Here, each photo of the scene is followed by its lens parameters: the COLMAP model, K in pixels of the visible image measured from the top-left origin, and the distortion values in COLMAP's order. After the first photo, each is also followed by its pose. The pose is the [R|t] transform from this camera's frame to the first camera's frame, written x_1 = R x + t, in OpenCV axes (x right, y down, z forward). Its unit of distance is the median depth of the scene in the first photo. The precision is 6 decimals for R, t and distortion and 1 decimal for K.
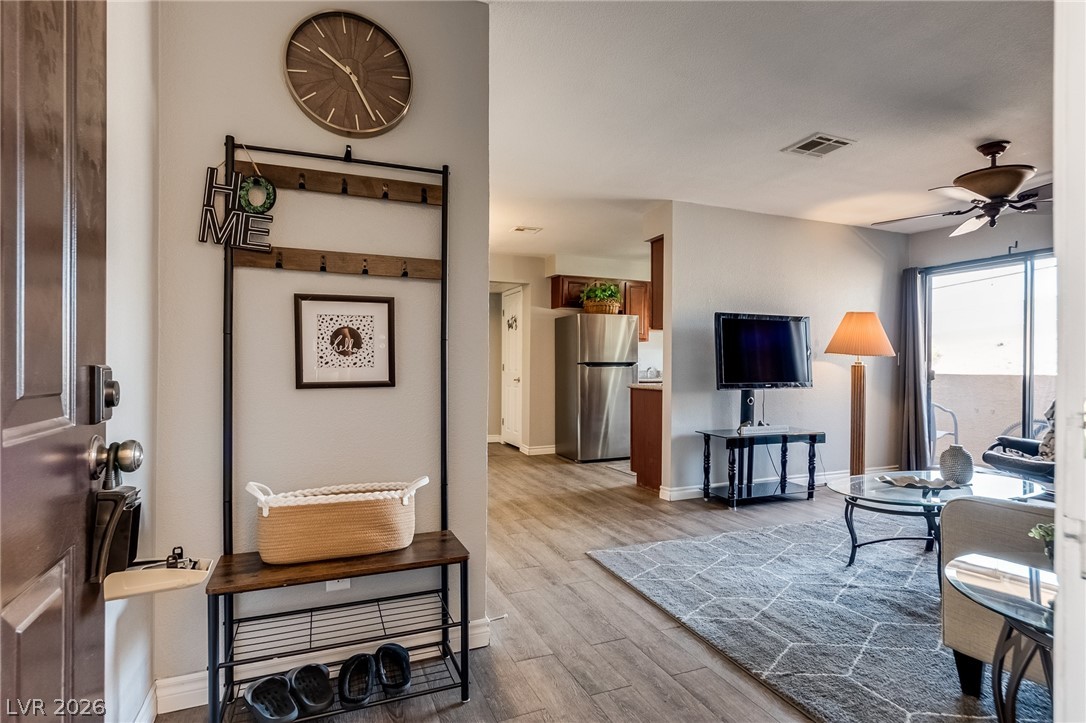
lens RADIAL K [[535.5, 0, 560.7], [0, 535.5, 364.7], [0, 0, 1]] dist [0.004768, 0.000566]
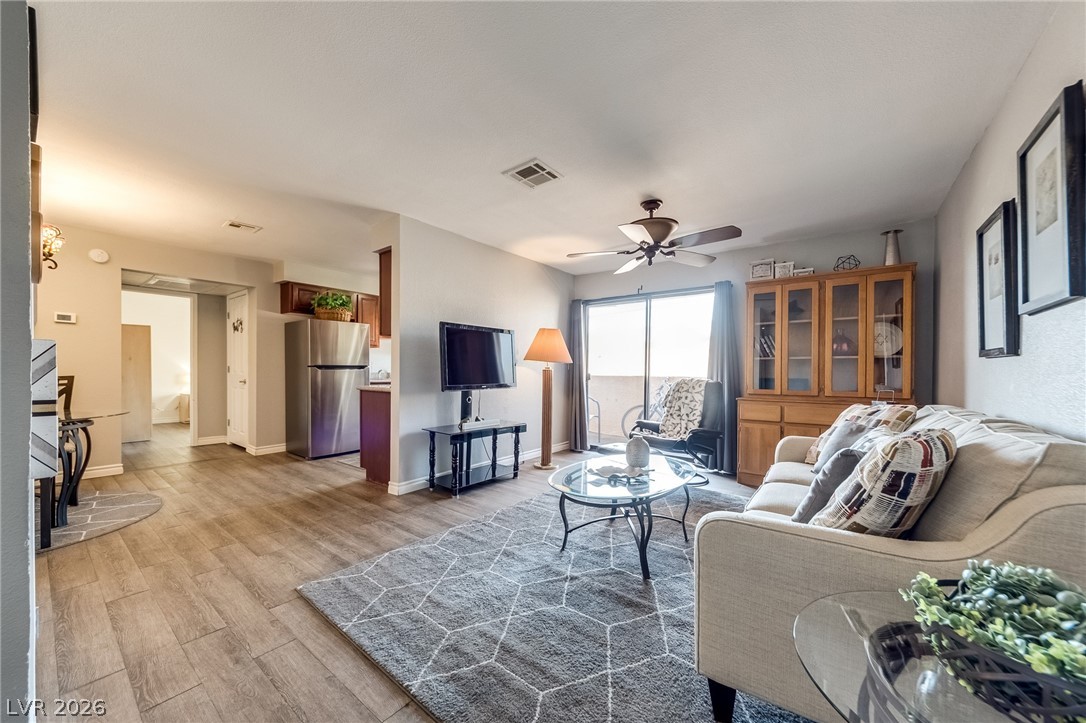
lens RADIAL K [[407.6, 0, 535.9], [0, 407.6, 378.5], [0, 0, 1]] dist [0.001358, 0.000217]
pose [[0.864905, -0.007926, 0.501873, 0.035324], [-0.005743, 0.999654, 0.025685, -0.002549], [-0.501902, -0.025098, 0.864560, 0.163781]]
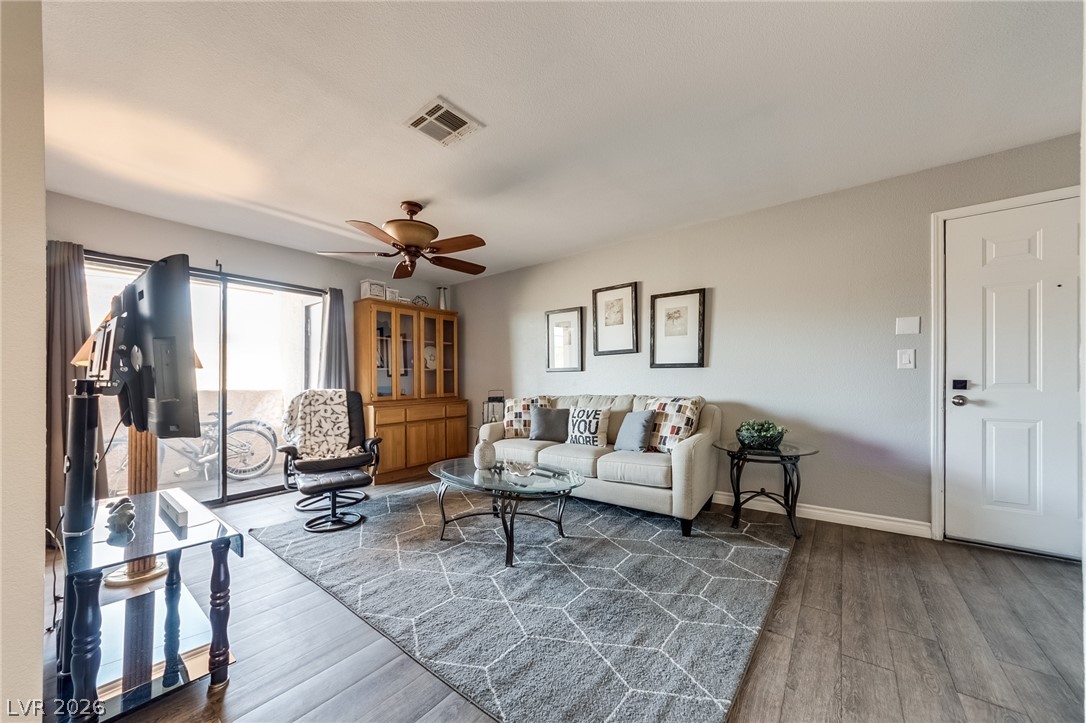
lens RADIAL K [[388.0, 0, 544.8], [0, 388.0, 381.6], [0, 0, 1]] dist [0.000831, 0.000079]
pose [[-0.505141, 0.000221, 0.863037, -0.085911], [0.004362, 0.999988, 0.002297, 0.003454], [-0.863026, 0.004925, -0.505136, 0.728574]]
